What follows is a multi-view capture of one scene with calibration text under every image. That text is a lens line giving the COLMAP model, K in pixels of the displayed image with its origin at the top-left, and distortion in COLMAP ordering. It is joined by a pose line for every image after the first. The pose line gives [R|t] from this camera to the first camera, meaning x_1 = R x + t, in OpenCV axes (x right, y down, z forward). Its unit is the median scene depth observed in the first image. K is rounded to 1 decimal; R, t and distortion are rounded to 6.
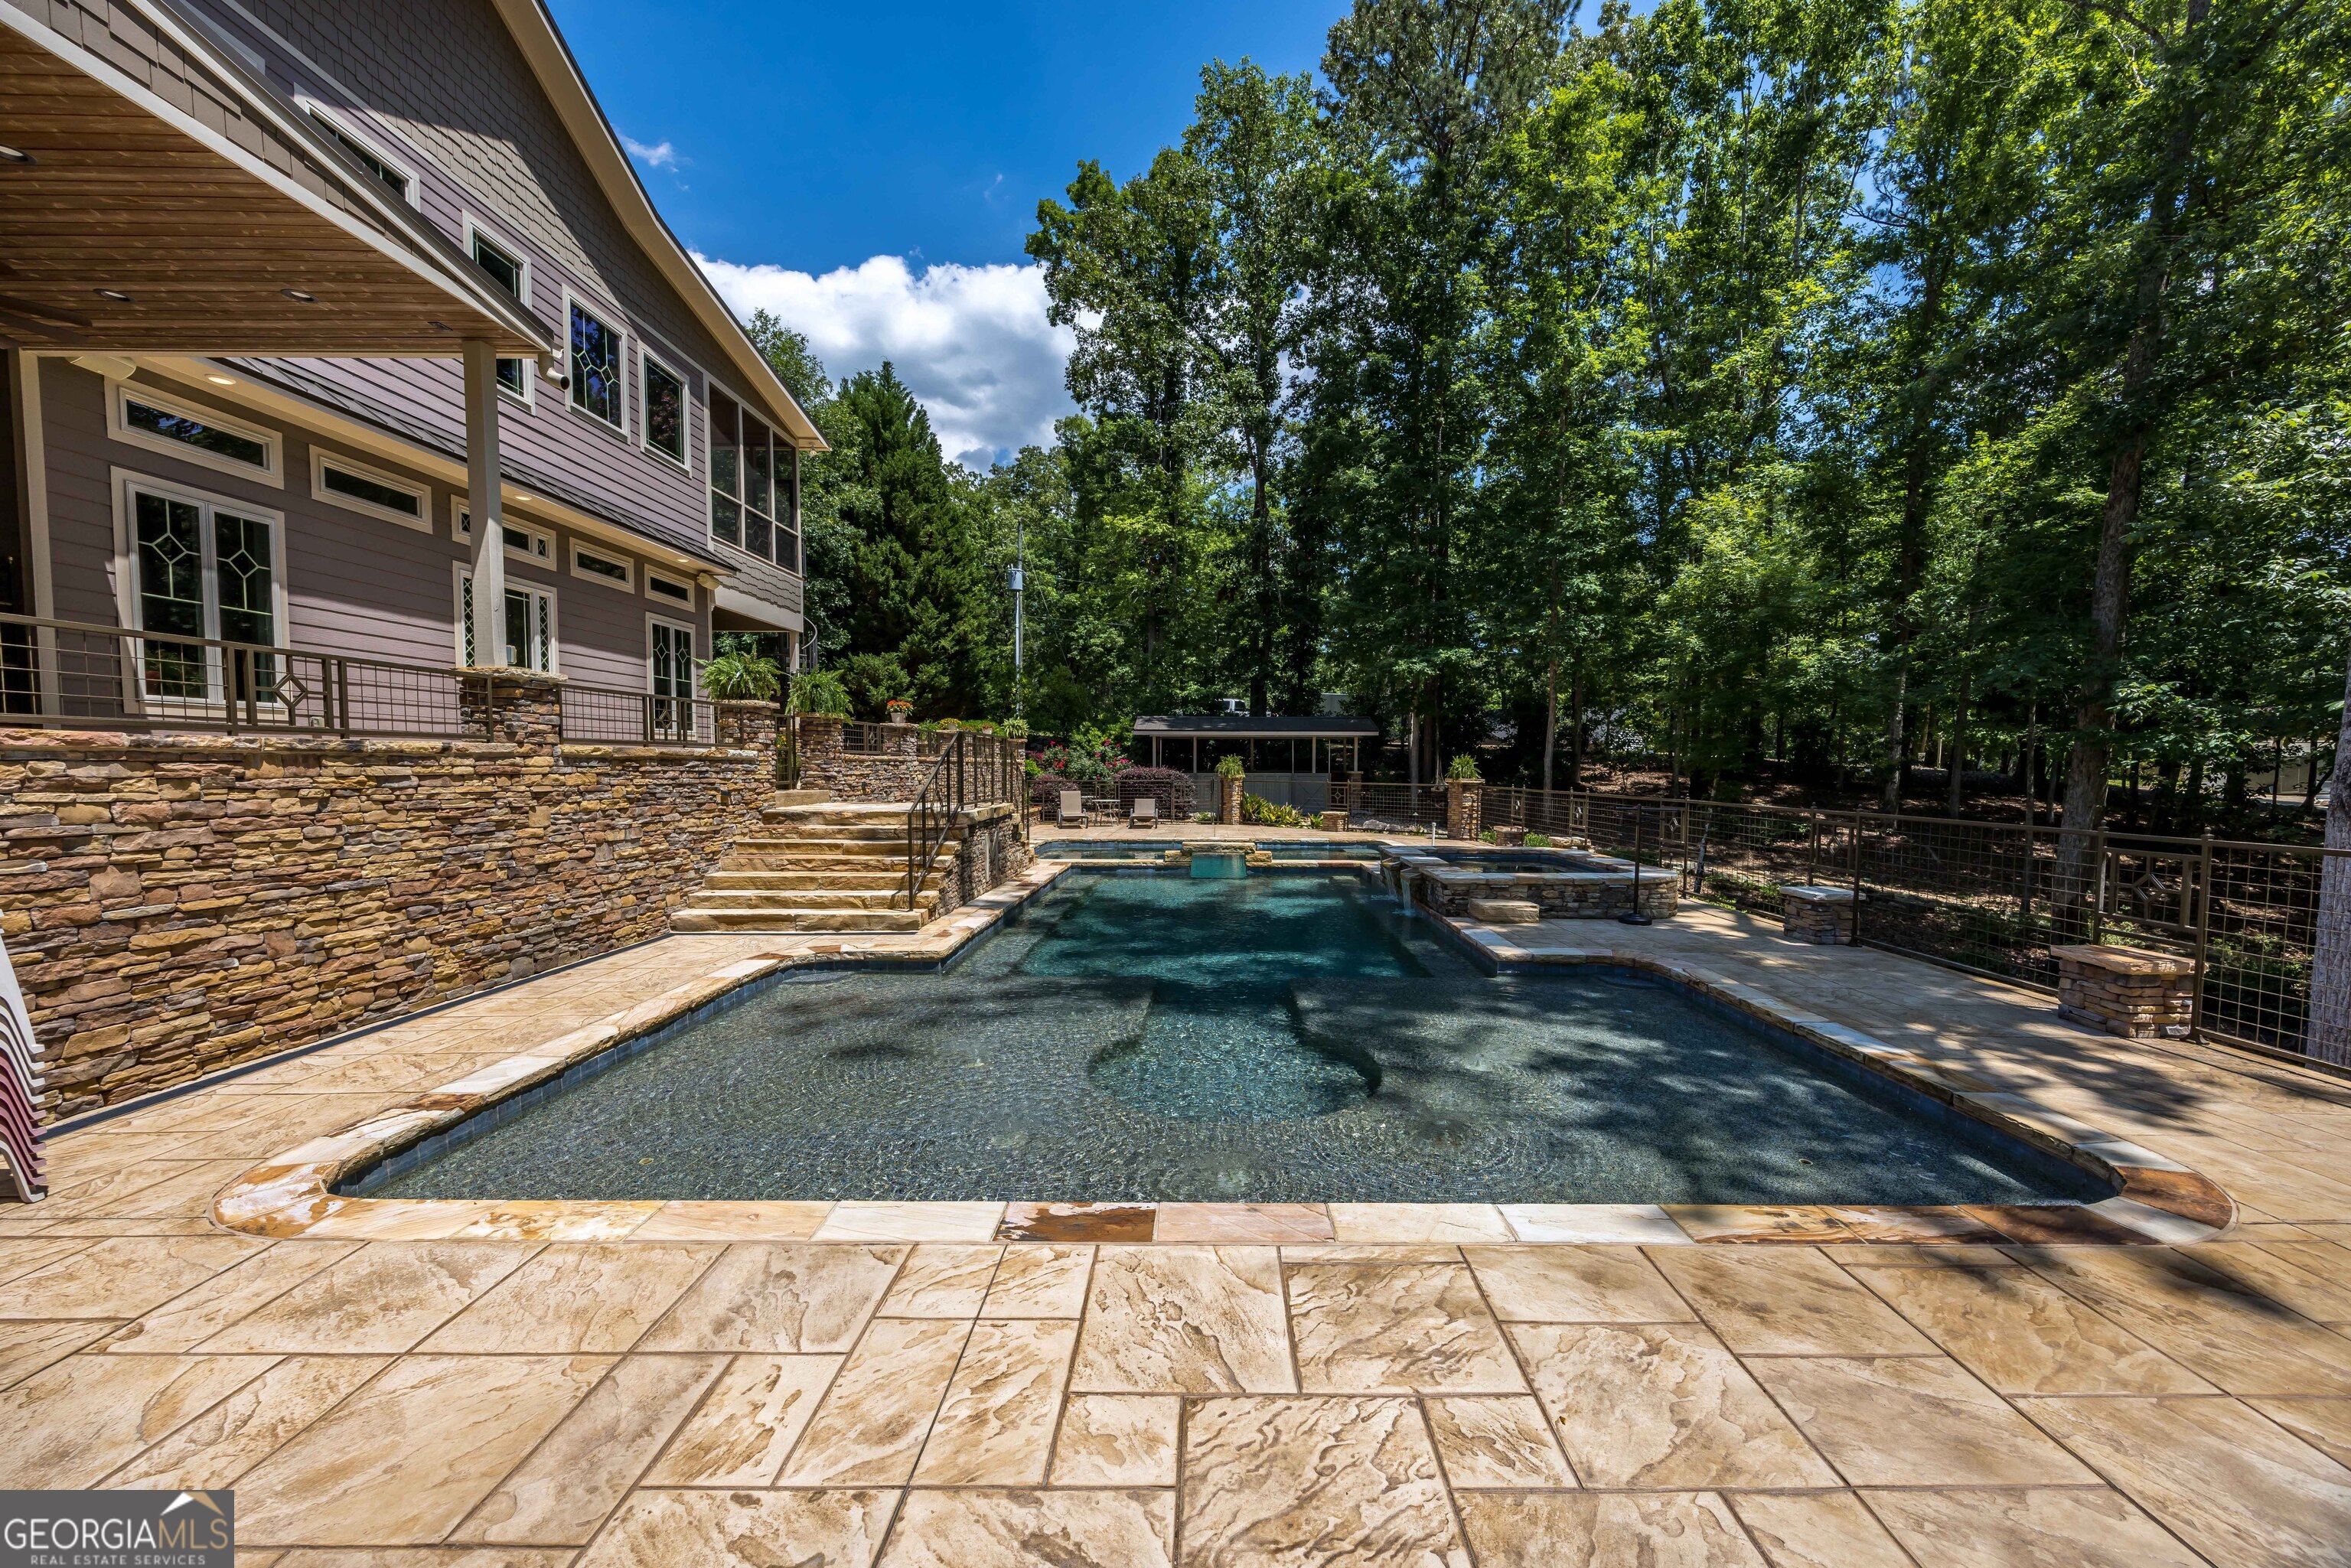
lens RADIAL K [[905.6, 0, 1225.7], [0, 905.6, 807.2], [0, 0, 1]] dist [-0.003220, -0.000903]
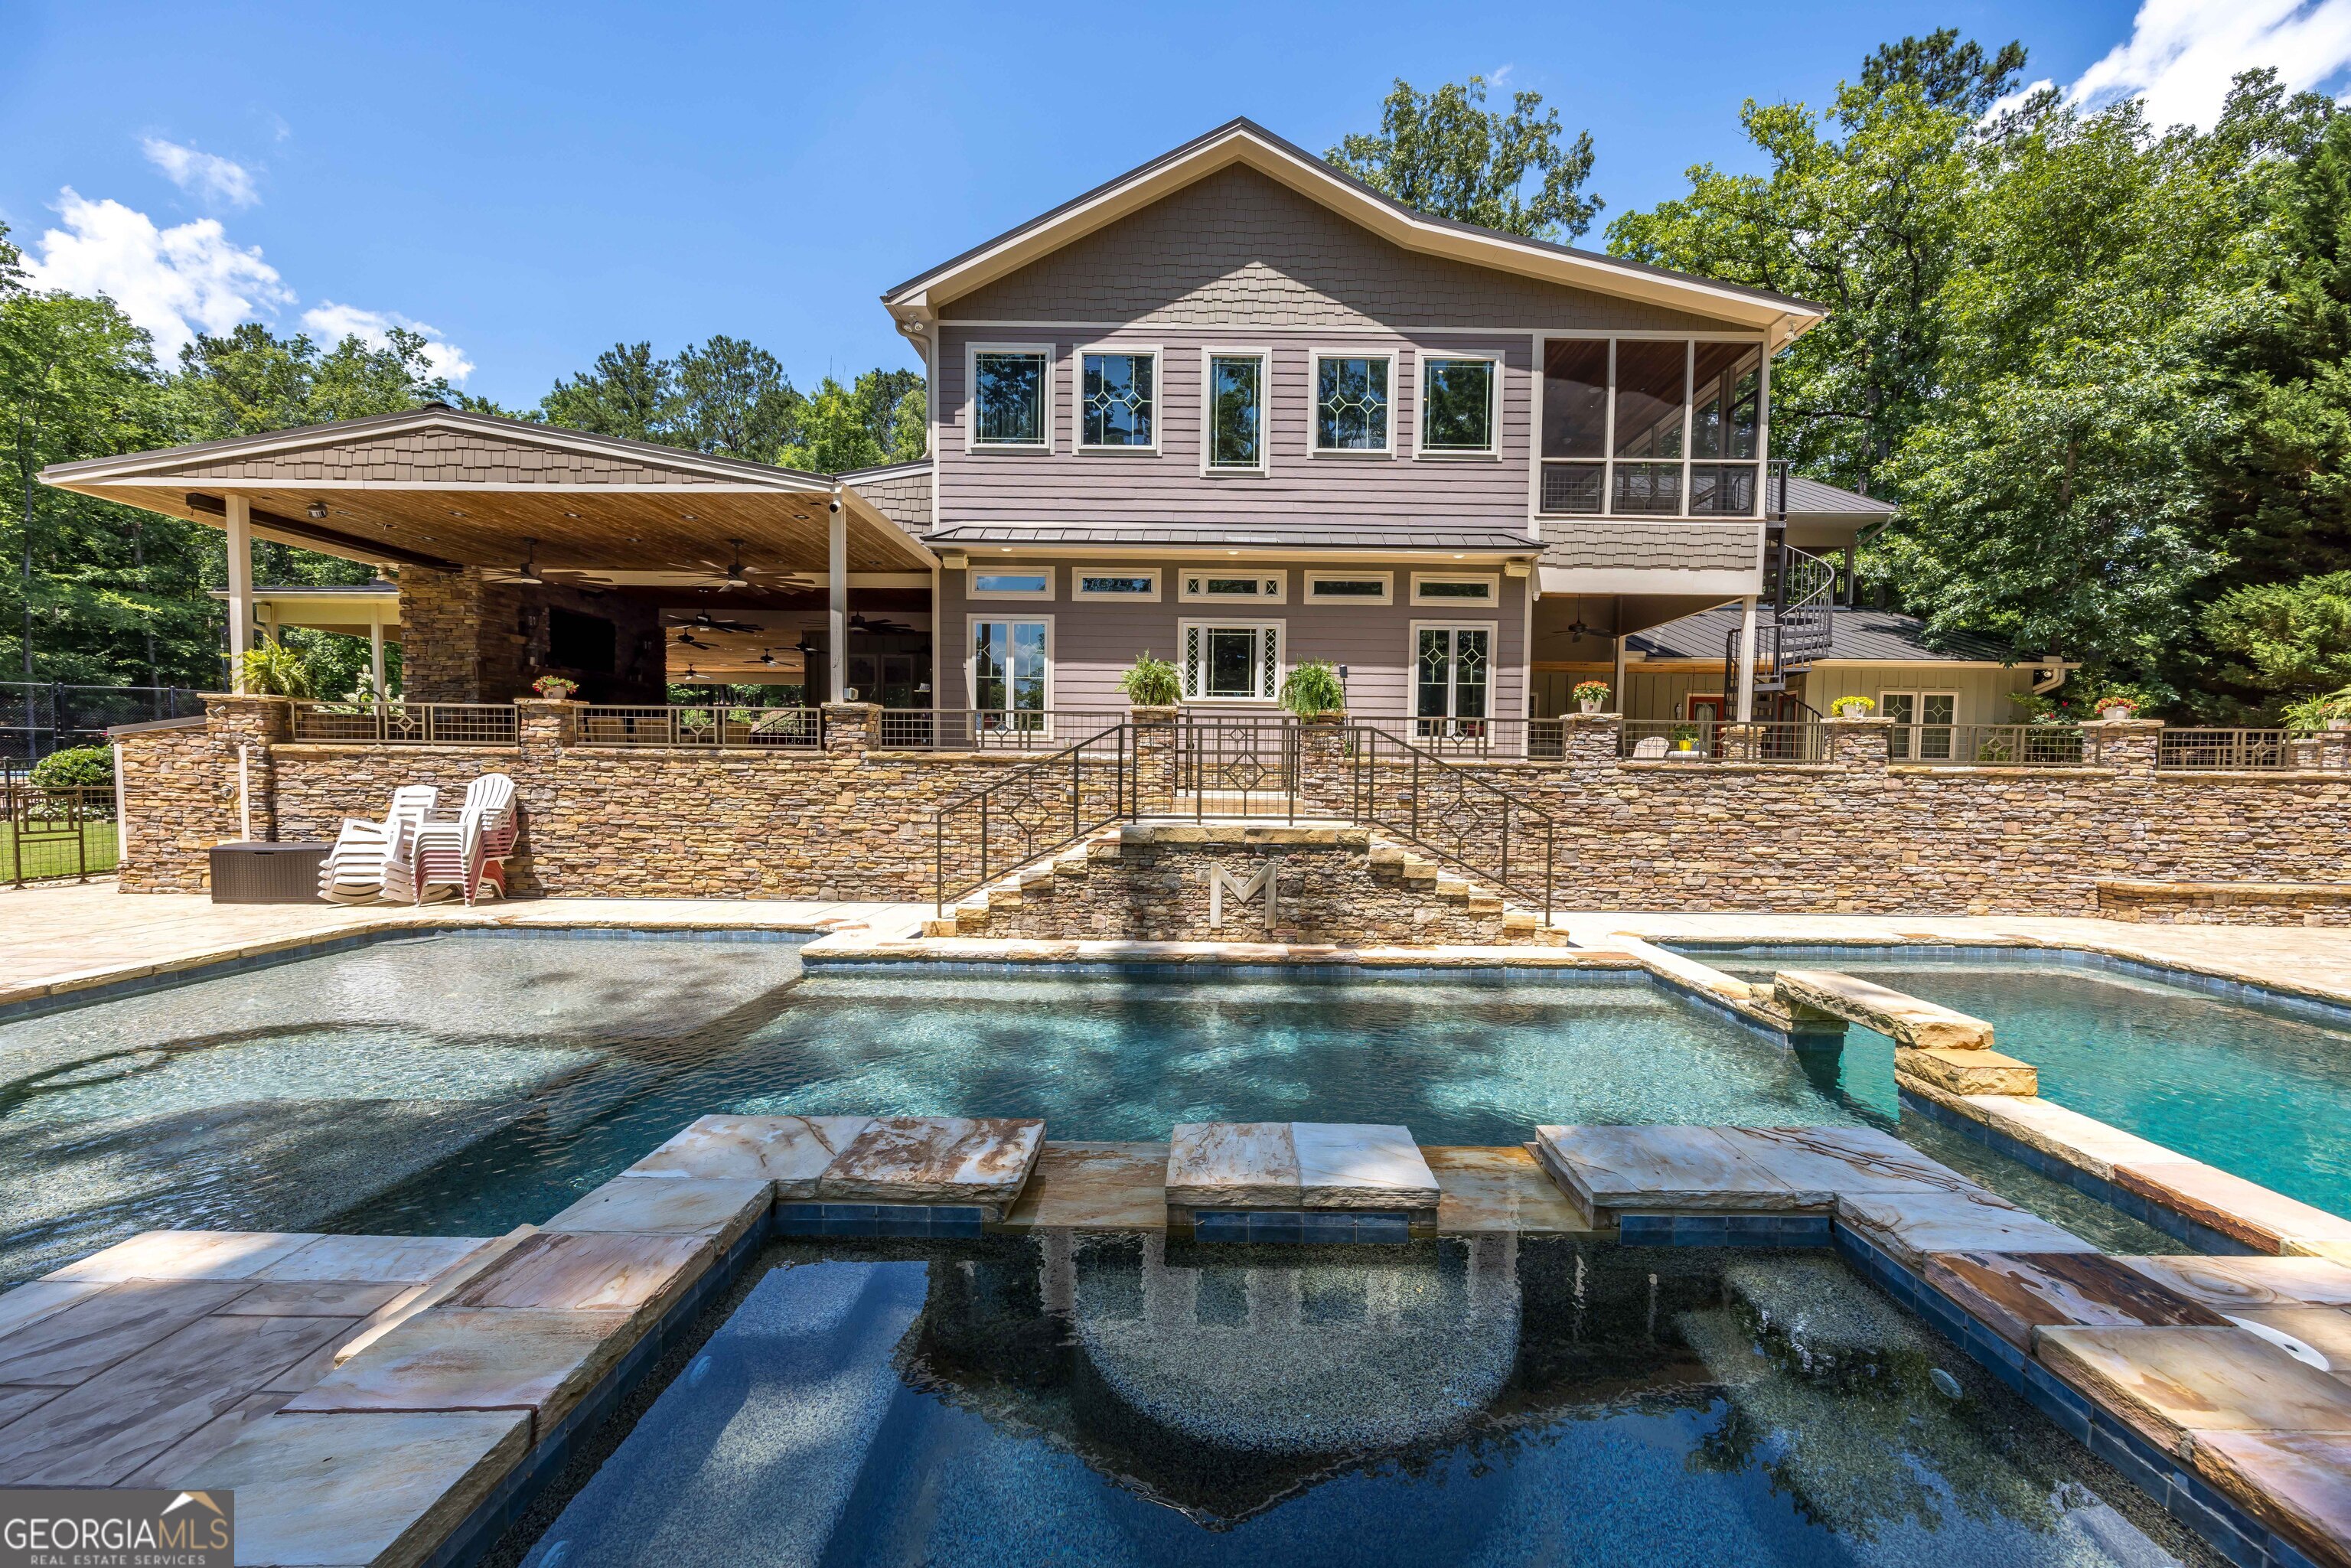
lens RADIAL K [[905.6, 0, 1183.5], [0, 905.6, 803.2], [0, 0, 1]] dist [-0.003220, -0.000903]
pose [[-0.016642, 0.032844, -0.999322, 0.428901], [-0.059676, 0.997646, 0.033783, -0.038179], [0.998079, 0.060198, -0.014642, 0.902979]]
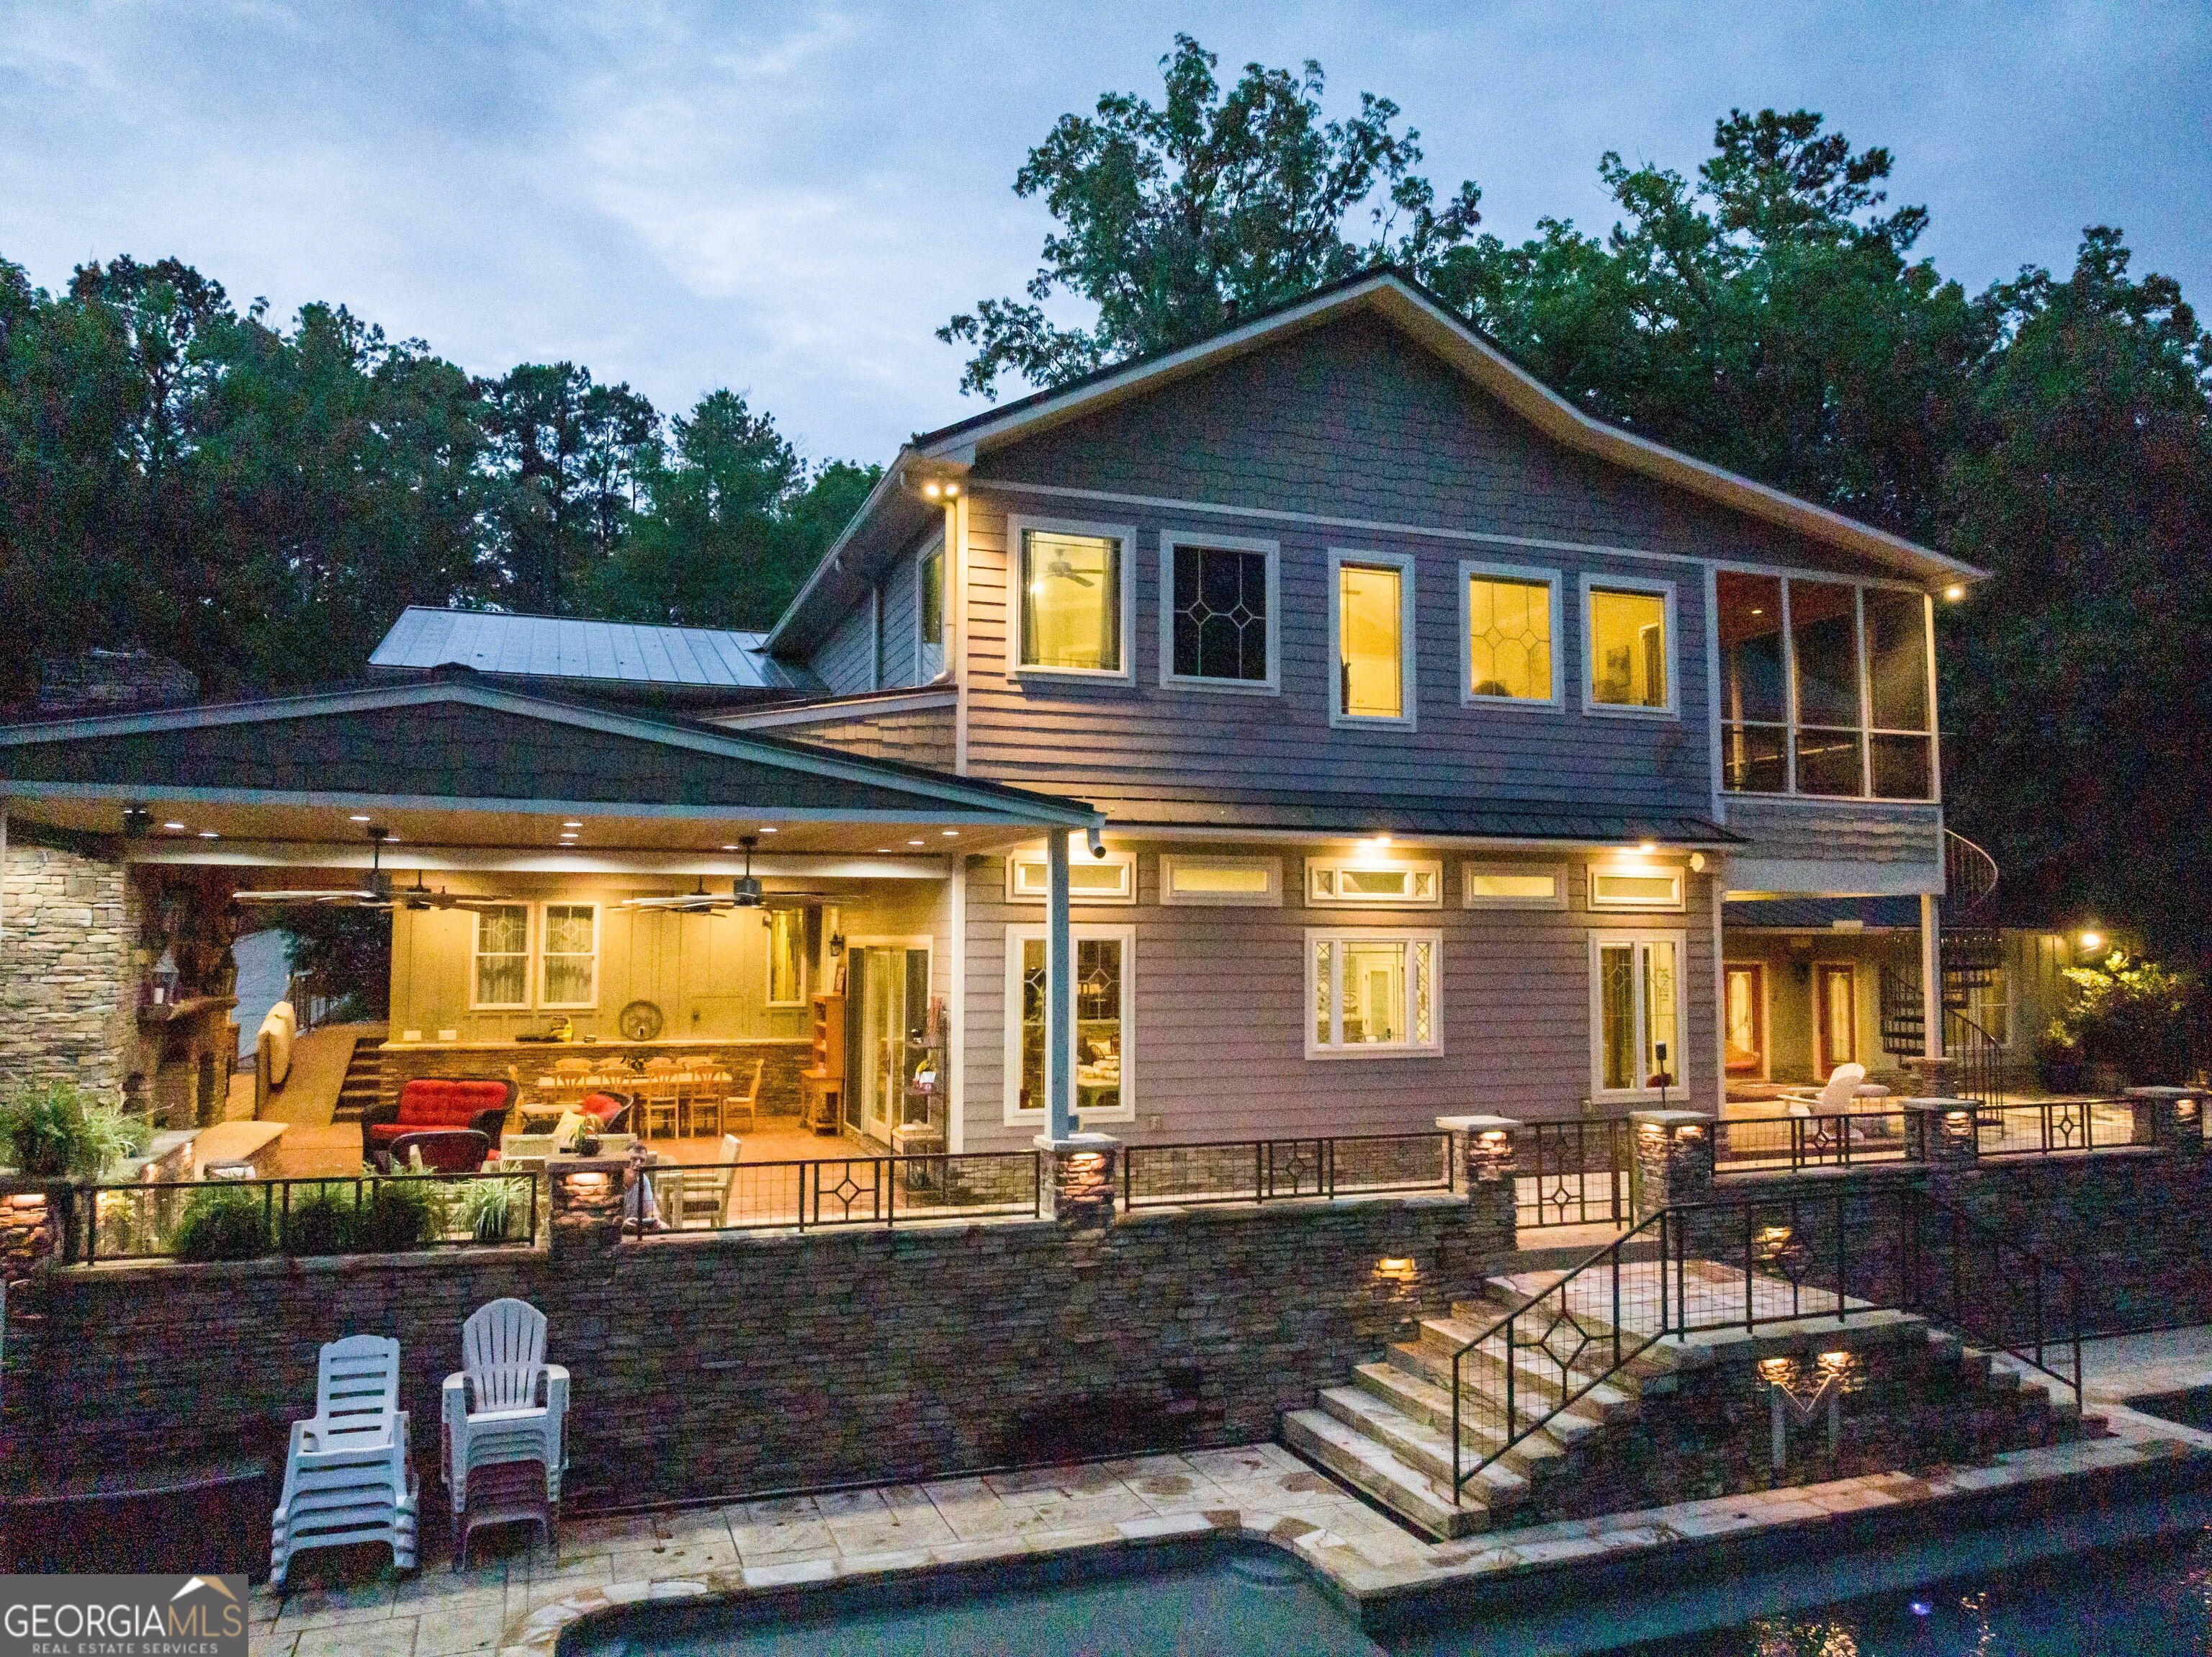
lens RADIAL K [[1554.5, 0, 1092.3], [0, 1554.5, 827.2], [0, 0, 1]] dist [-0.037512, 0.004871]
pose [[0.319252, -0.081931, -0.944122, 0.484386], [-0.043511, 0.993938, -0.100967, -0.180911], [0.946670, 0.073313, 0.313752, 0.256221]]
